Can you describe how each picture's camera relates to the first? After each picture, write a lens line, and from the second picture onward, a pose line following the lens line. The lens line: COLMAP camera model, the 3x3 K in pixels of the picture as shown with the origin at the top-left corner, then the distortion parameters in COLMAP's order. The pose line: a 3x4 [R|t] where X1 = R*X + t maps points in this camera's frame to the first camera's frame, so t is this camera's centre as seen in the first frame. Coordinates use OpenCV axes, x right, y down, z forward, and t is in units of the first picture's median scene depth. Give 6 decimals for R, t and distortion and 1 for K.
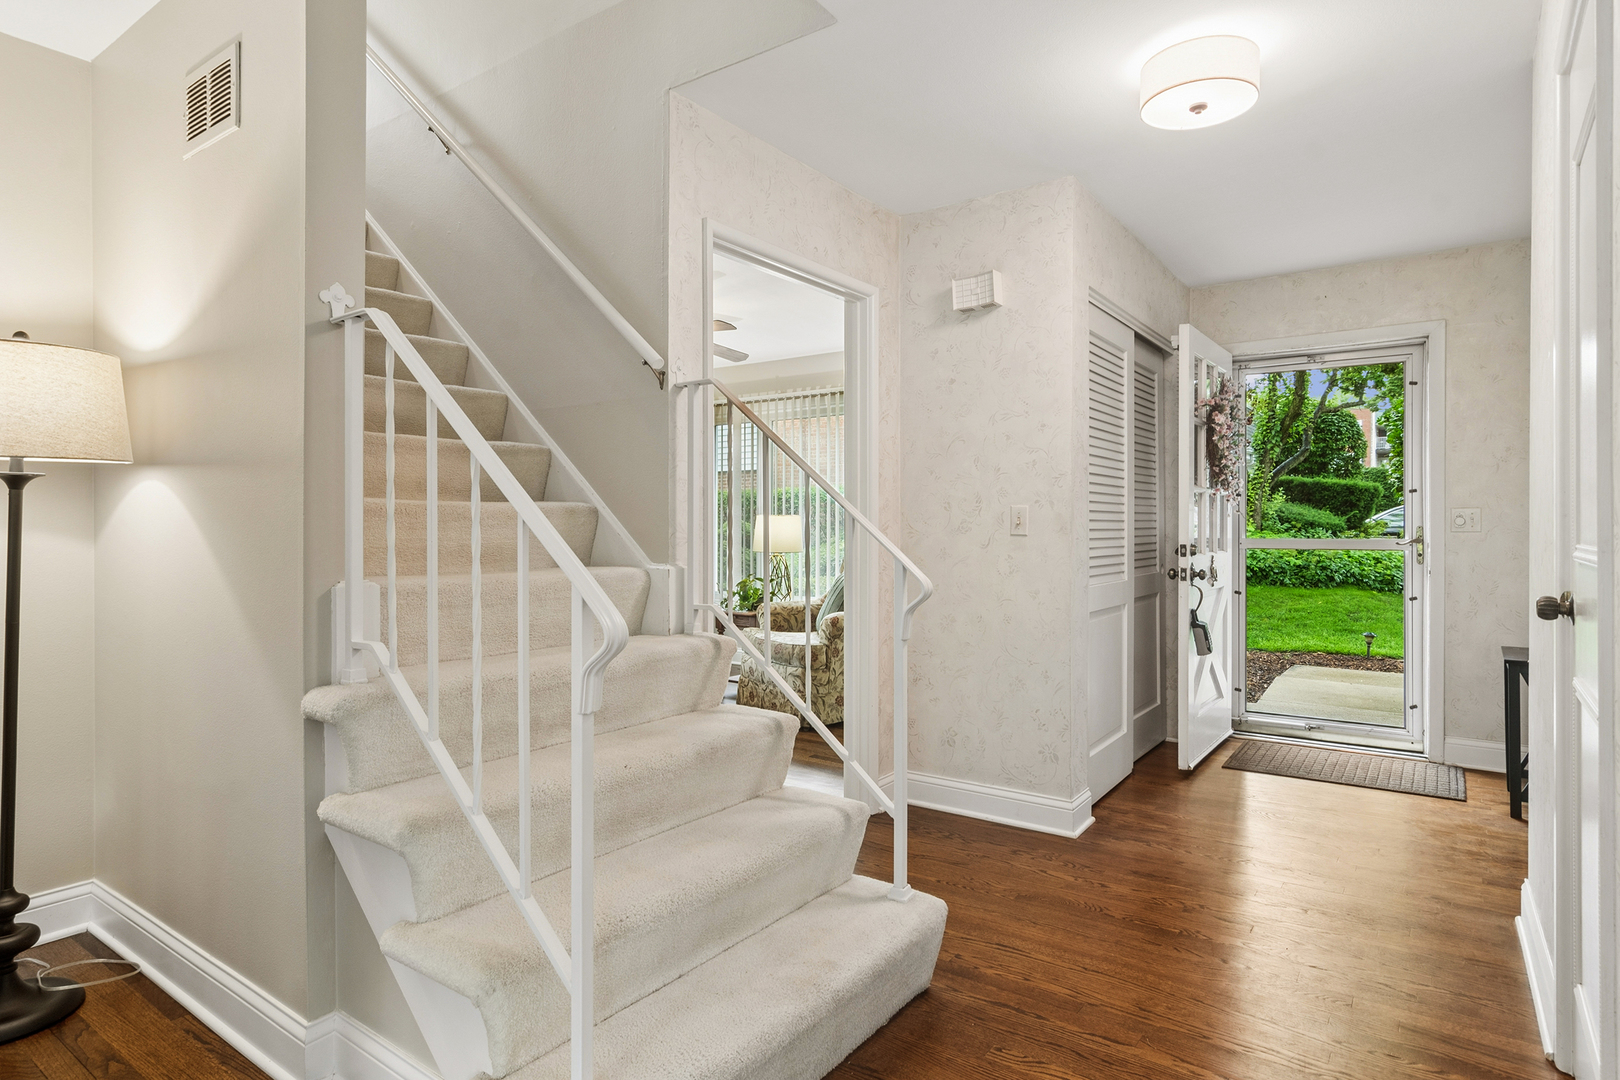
lens RADIAL K [[874.0, 0, 807.7], [0, 874.0, 532.7], [0, 0, 1]] dist [-0.002227, 0.000148]
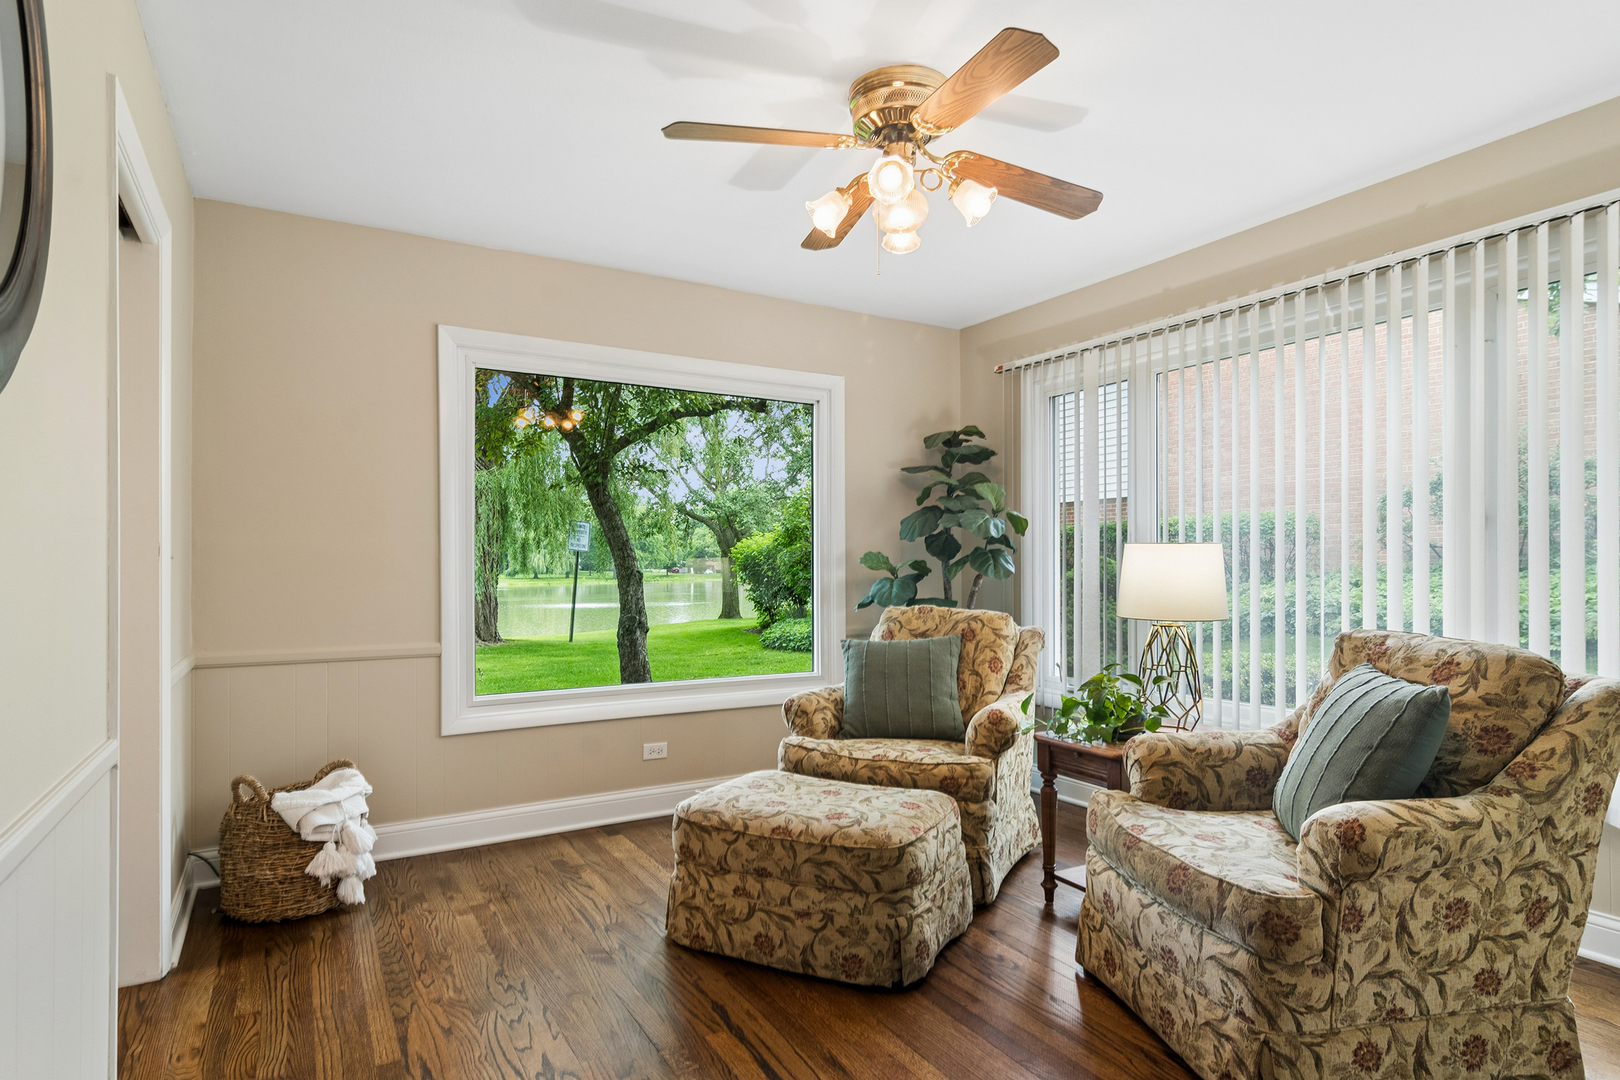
lens RADIAL K [[881.1, 0, 813.5], [0, 881.1, 571.2], [0, 0, 1]] dist [-0.000022, 0.000189]
pose [[0.916619, -0.004323, -0.399739, -0.022189], [0.002000, 0.999979, -0.006228, -0.002410], [0.399758, 0.004910, 0.916608, 0.511055]]
